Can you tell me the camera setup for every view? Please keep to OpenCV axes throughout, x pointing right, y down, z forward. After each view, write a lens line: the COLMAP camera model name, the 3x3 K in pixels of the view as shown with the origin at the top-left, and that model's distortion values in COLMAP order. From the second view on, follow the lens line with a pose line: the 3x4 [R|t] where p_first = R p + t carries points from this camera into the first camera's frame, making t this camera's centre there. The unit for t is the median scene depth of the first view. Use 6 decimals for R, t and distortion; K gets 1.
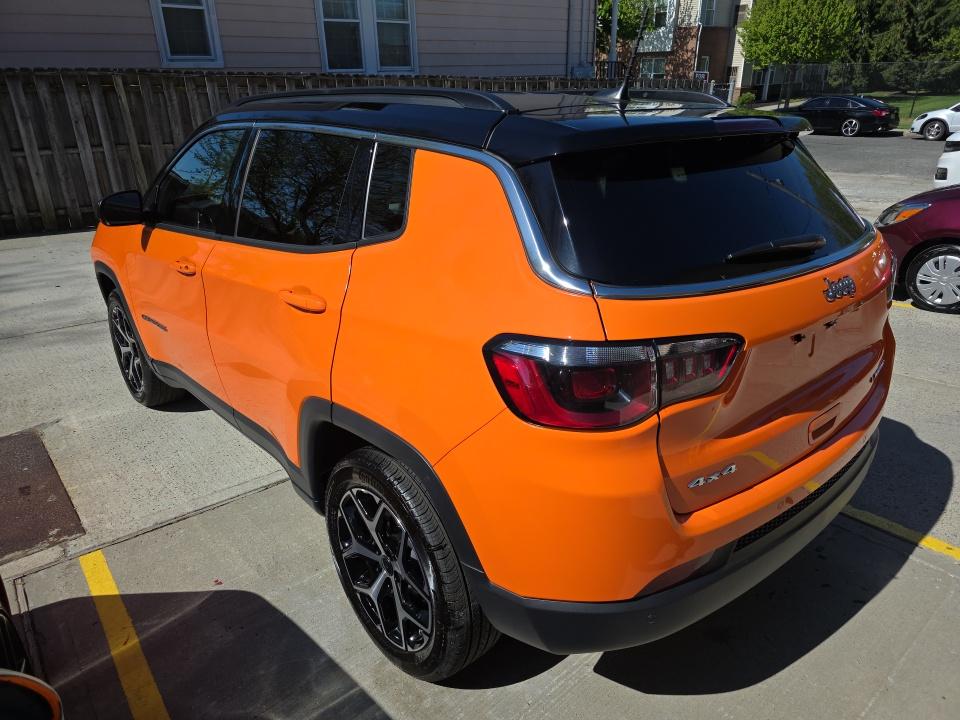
lens RADIAL K [[633.5, 0, 481.6], [0, 633.5, 362.9], [0, 0, 1]] dist [0.015955, -0.019001]
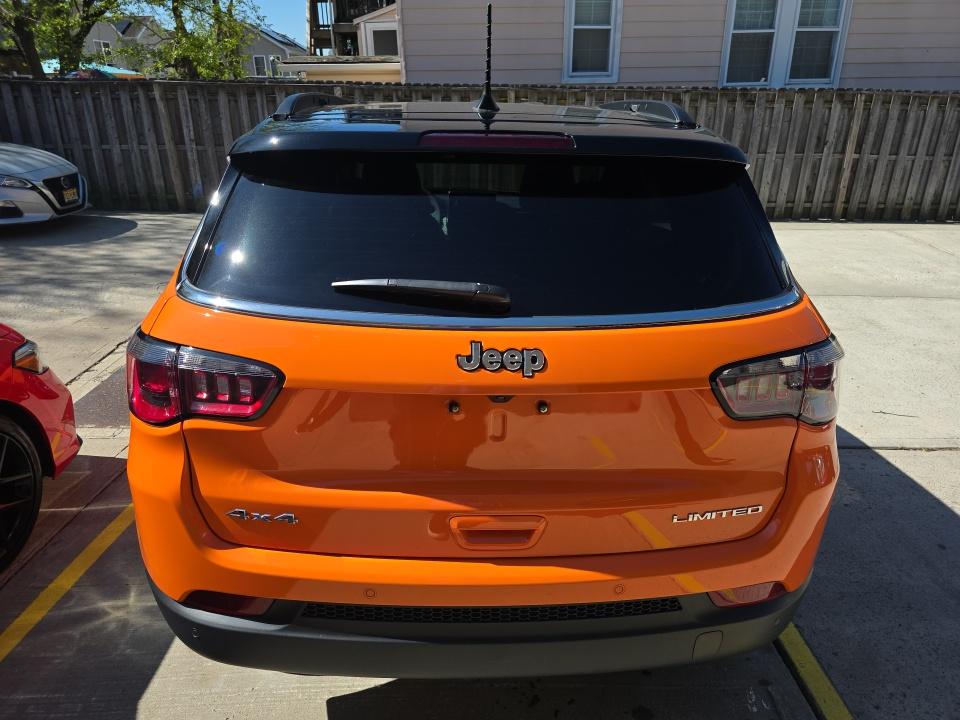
lens RADIAL K [[633.5, 0, 483.7], [0, 633.5, 363.2], [0, 0, 1]] dist [0.015955, -0.019001]
pose [[0.782330, 0.241791, -0.574017, 0.145874], [-0.252923, 0.965499, 0.061984, -0.023019], [0.569200, 0.096690, 0.816494, 0.055807]]
